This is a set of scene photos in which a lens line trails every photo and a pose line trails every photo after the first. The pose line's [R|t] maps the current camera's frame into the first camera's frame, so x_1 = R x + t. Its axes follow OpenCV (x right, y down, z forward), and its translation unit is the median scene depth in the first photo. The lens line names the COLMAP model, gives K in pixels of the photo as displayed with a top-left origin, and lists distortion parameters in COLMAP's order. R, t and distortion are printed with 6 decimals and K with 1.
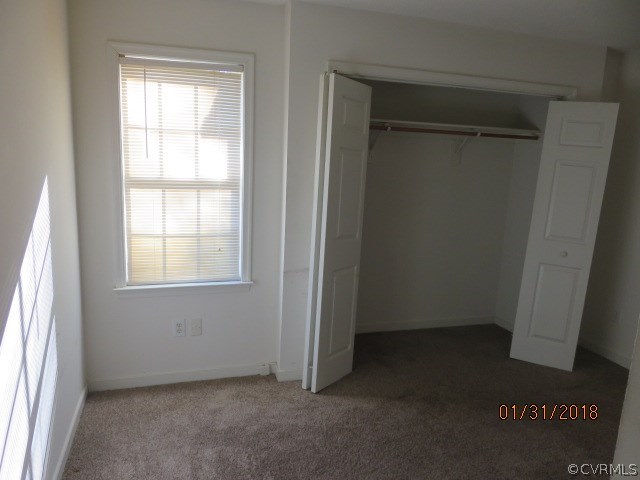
lens RADIAL K [[470.4, 0, 320.0], [0, 470.4, 240.0], [0, 0, 1]] dist [-0.003379, 0.000958]
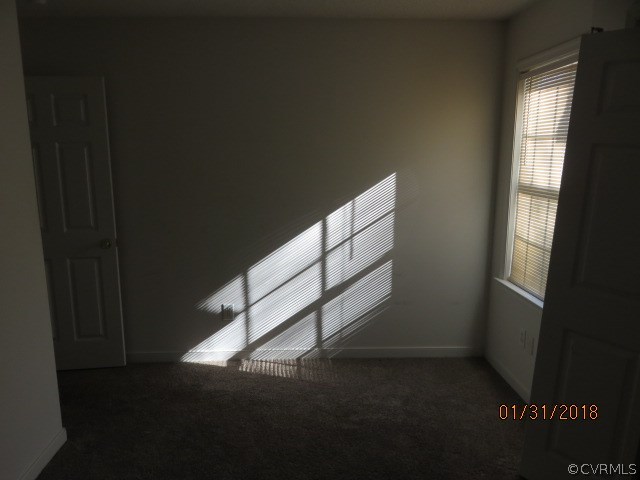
lens RADIAL K [[483.0, 0, 318.3], [0, 483.0, 231.4], [0, 0, 1]] dist [-0.012667, 0.006416]
pose [[-0.236799, 0.113275, -0.964933, 0.788759], [-0.196150, 0.967154, 0.161672, -0.112894], [0.951552, 0.227556, -0.206802, 0.808301]]
